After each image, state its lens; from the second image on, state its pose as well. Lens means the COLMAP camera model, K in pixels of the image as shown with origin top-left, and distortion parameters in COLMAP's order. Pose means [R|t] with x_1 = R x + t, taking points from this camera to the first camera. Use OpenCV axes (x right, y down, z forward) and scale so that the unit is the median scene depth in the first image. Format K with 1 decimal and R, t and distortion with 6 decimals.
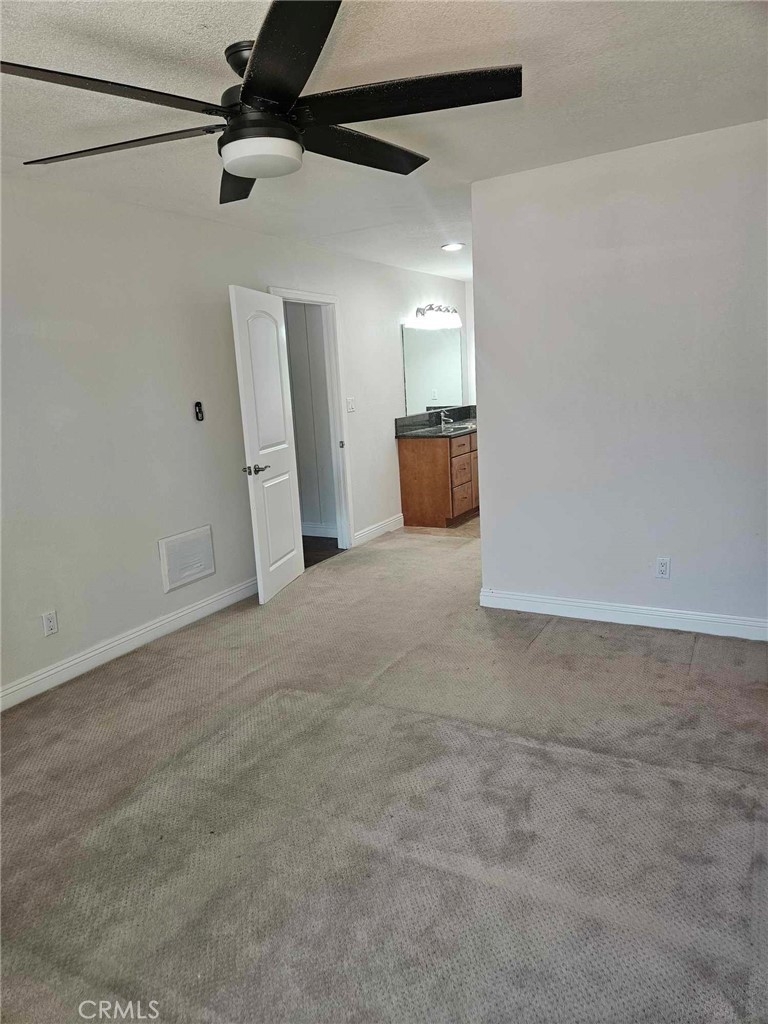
lens RADIAL K [[692.5, 0, 383.0], [0, 692.5, 504.6], [0, 0, 1]] dist [0.086045, -0.068645]
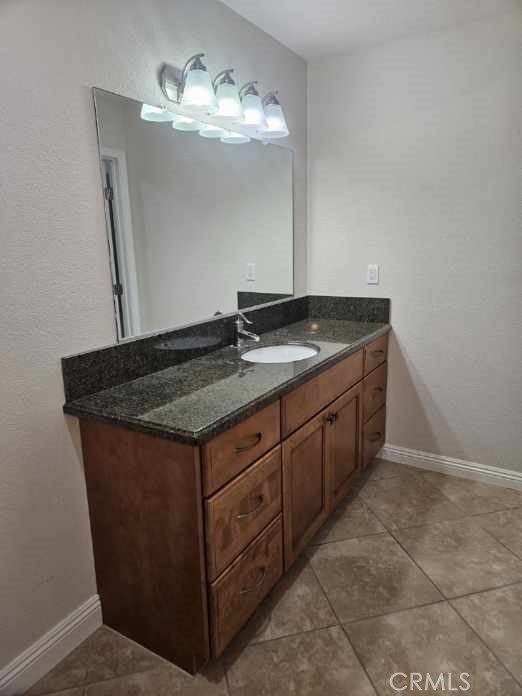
lens RADIAL K [[470.7, 0, 260.3], [0, 470.7, 343.0], [0, 0, 1]] dist [0.086045, -0.068645]
pose [[0.998328, 0.038629, -0.043002, 0.123665], [-0.037781, 0.999078, 0.020376, -0.136426], [0.043750, -0.018718, 0.998867, 0.745084]]
